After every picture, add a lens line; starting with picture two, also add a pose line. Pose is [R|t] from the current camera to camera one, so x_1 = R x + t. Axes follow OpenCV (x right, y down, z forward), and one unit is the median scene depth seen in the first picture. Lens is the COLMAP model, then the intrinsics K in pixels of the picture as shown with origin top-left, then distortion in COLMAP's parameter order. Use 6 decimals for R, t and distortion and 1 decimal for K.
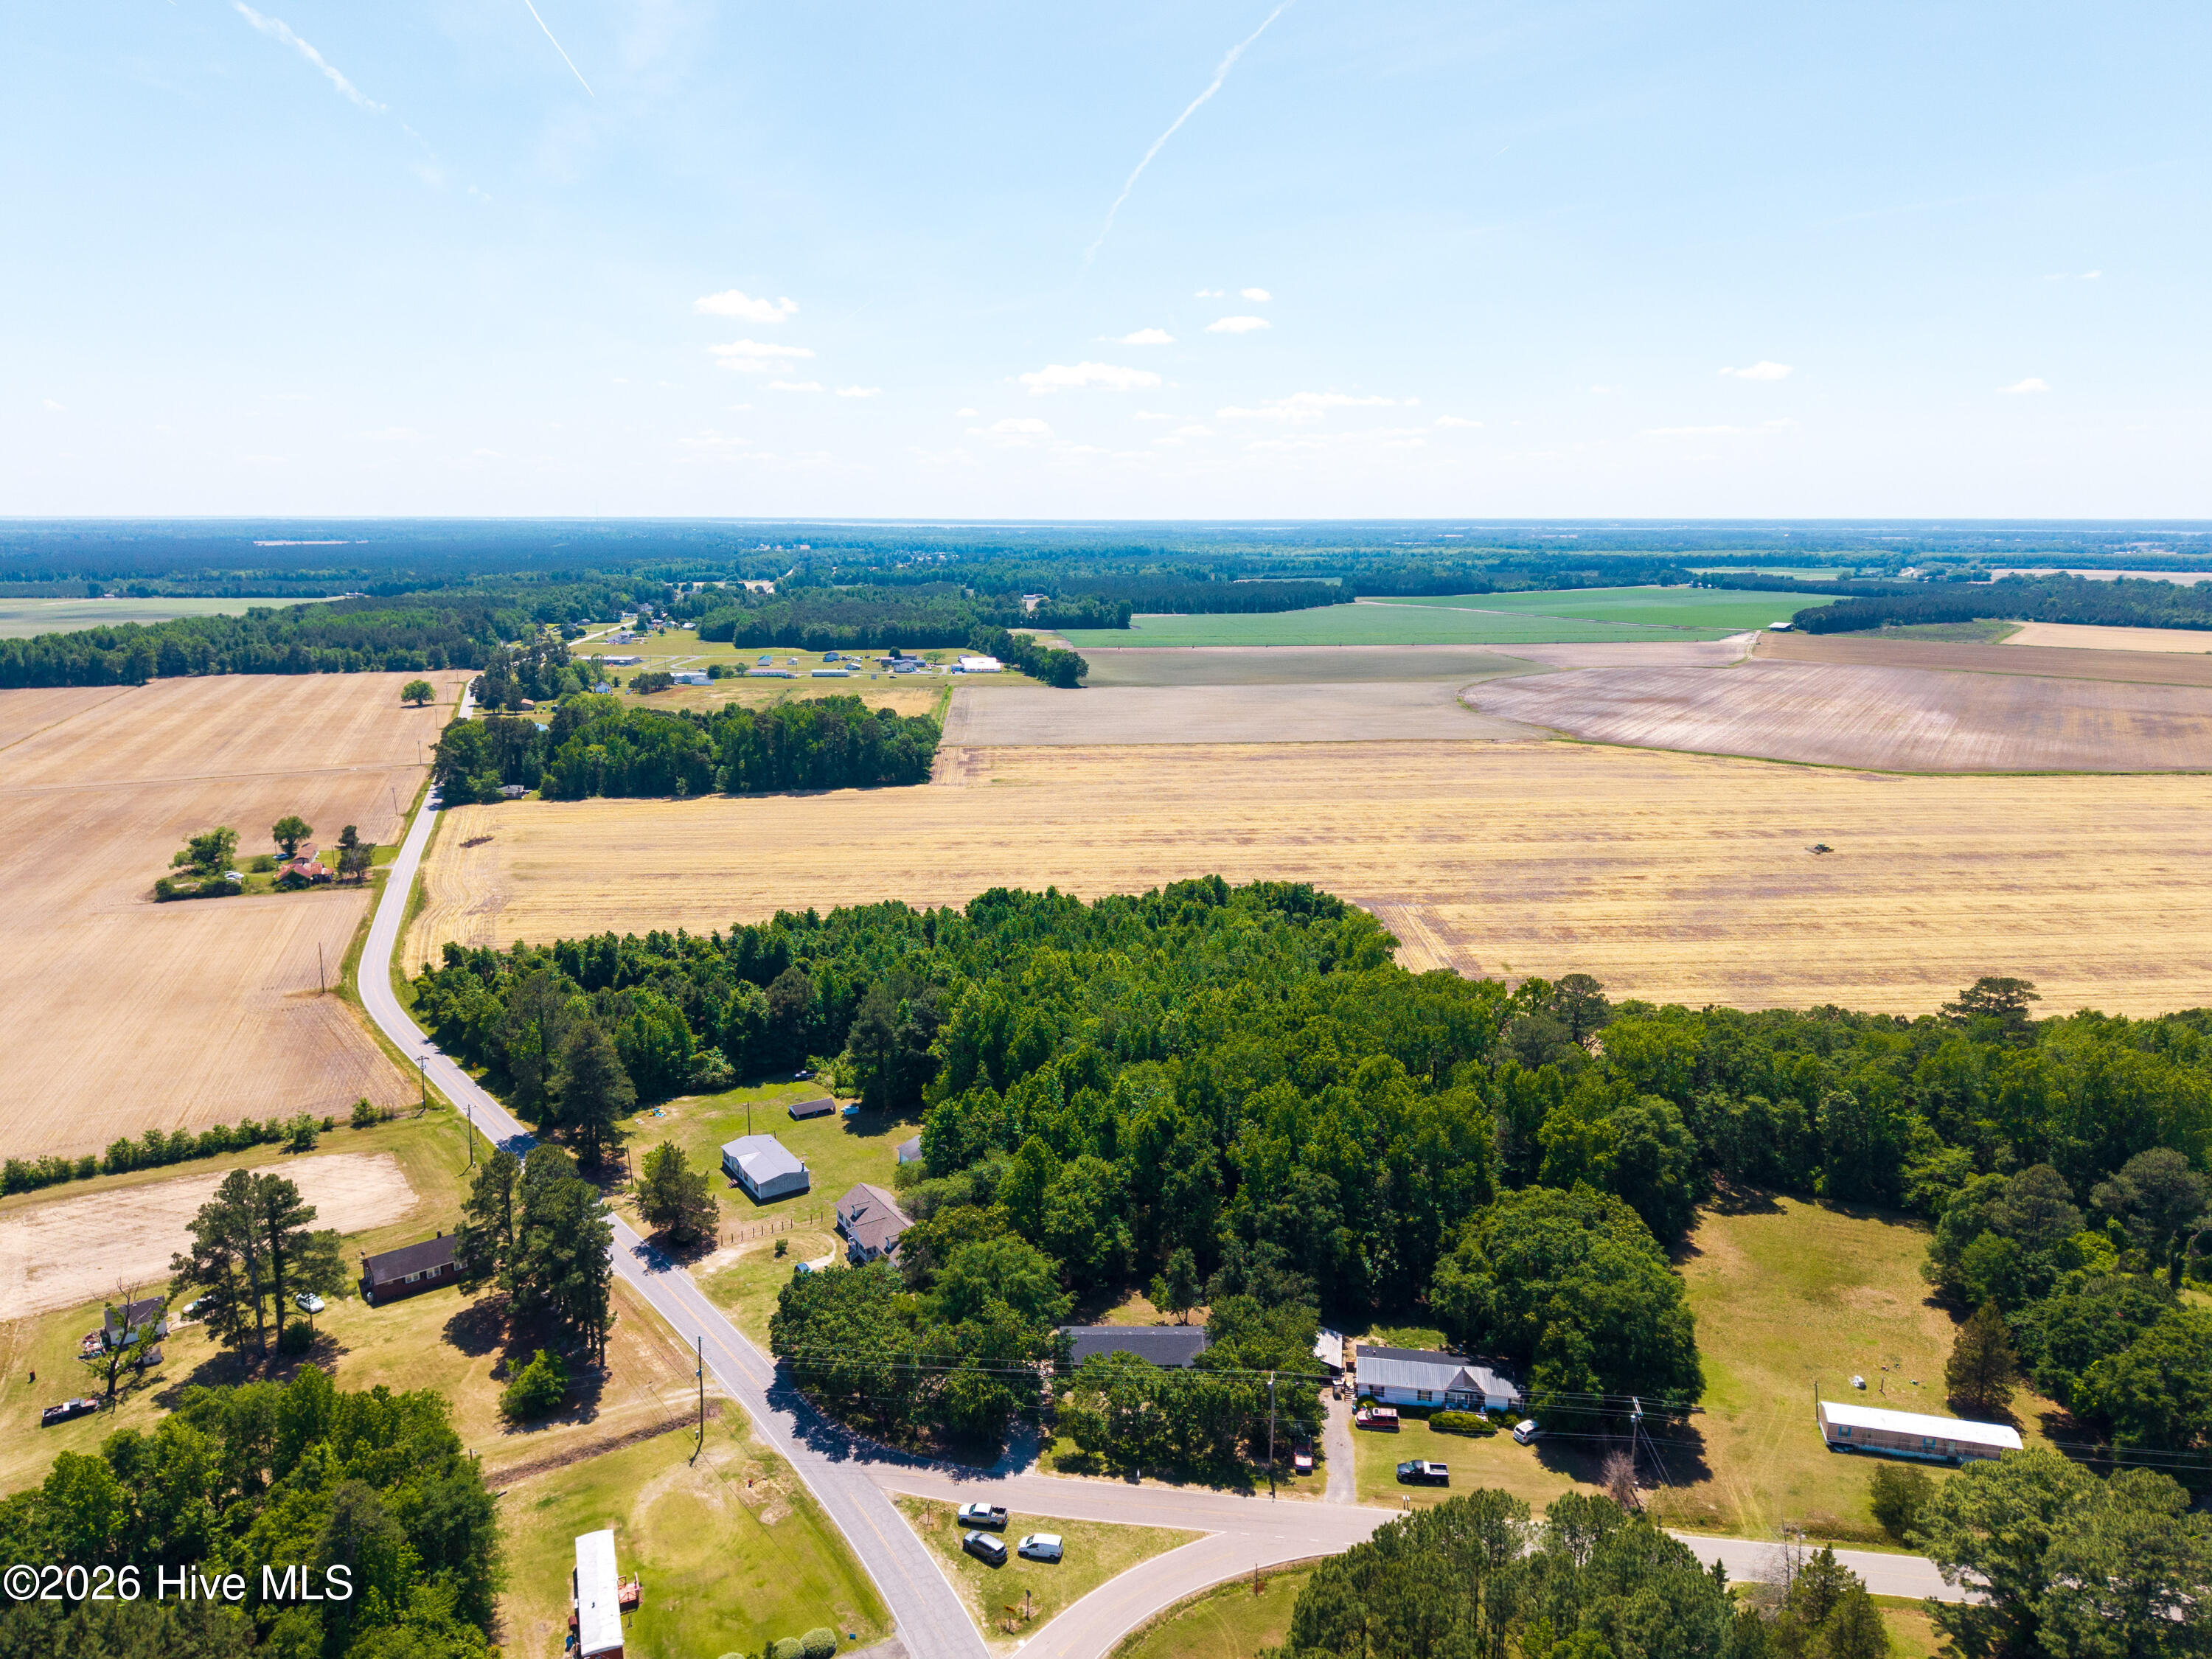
lens RADIAL K [[1442.8, 0, 1103.0], [0, 1442.8, 822.6], [0, 0, 1]] dist [0.027977, -0.036100]
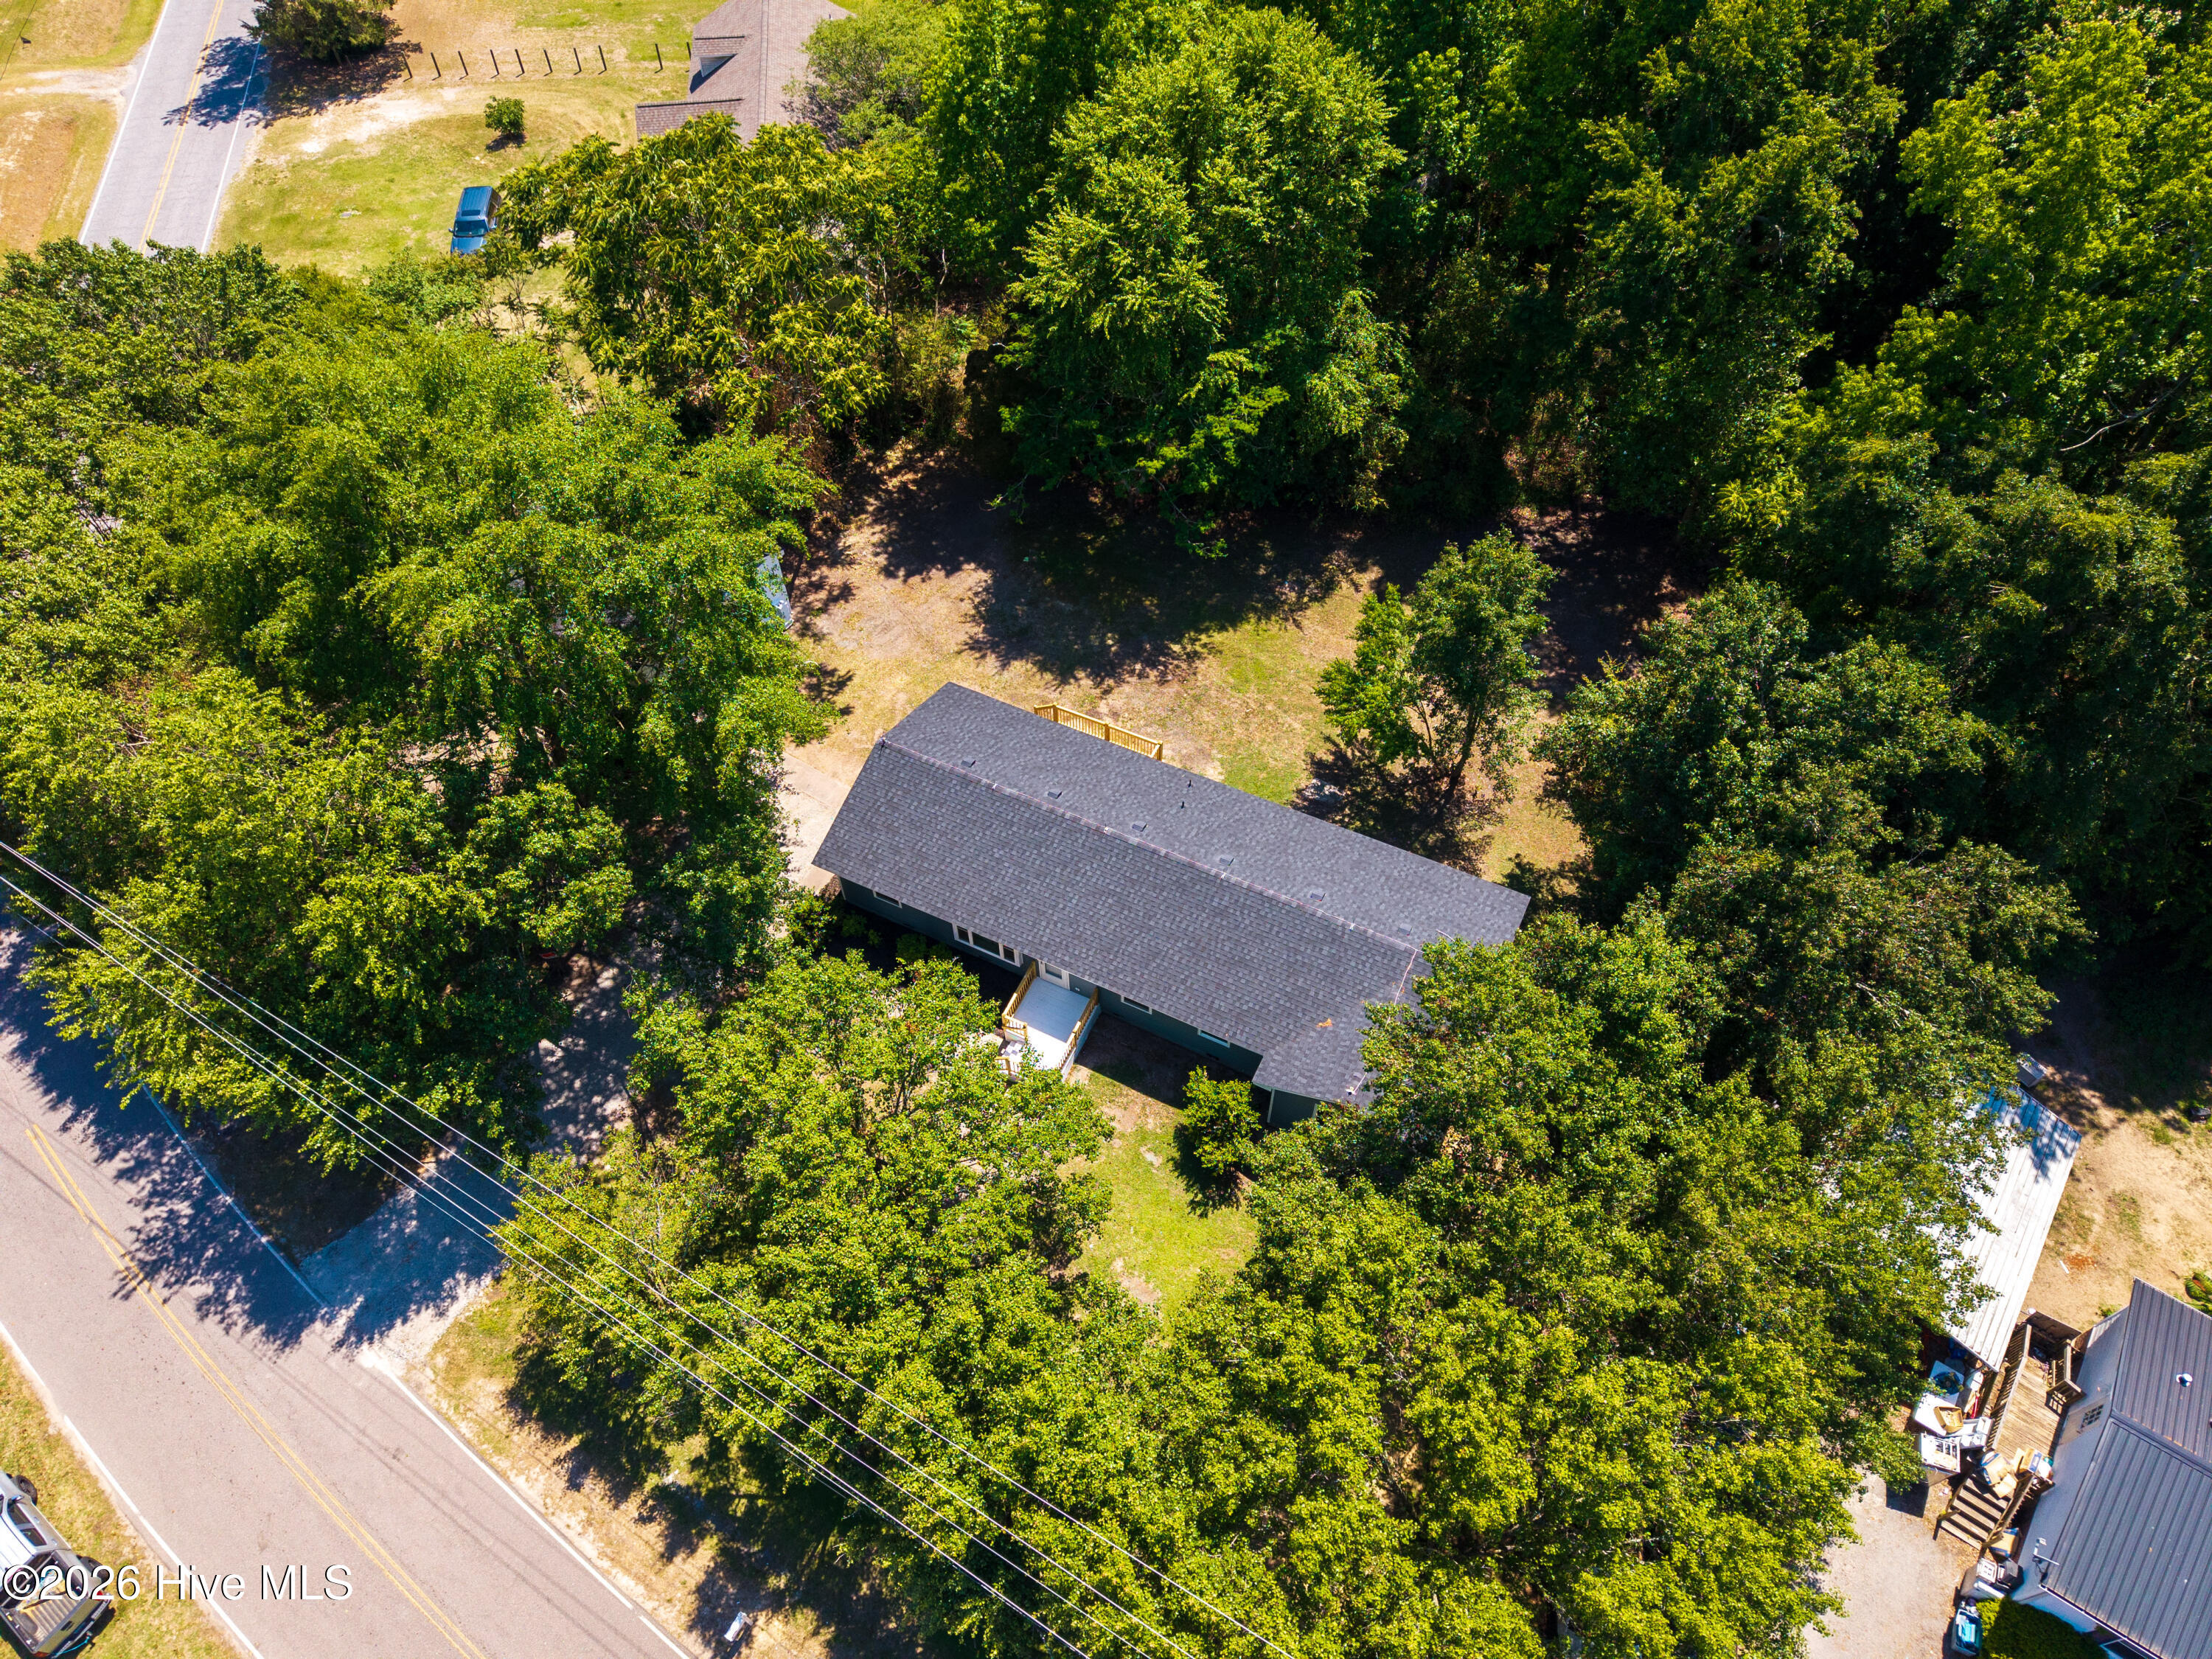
lens RADIAL K [[1442.8, 0, 1103.0], [0, 1442.8, 822.6], [0, 0, 1]] dist [0.027977, -0.036100]
pose [[0.897373, 0.352047, -0.266054, 0.072226], [-0.080150, 0.722930, 0.686257, 0.173224], [0.433933, -0.594504, 0.676954, 0.776017]]
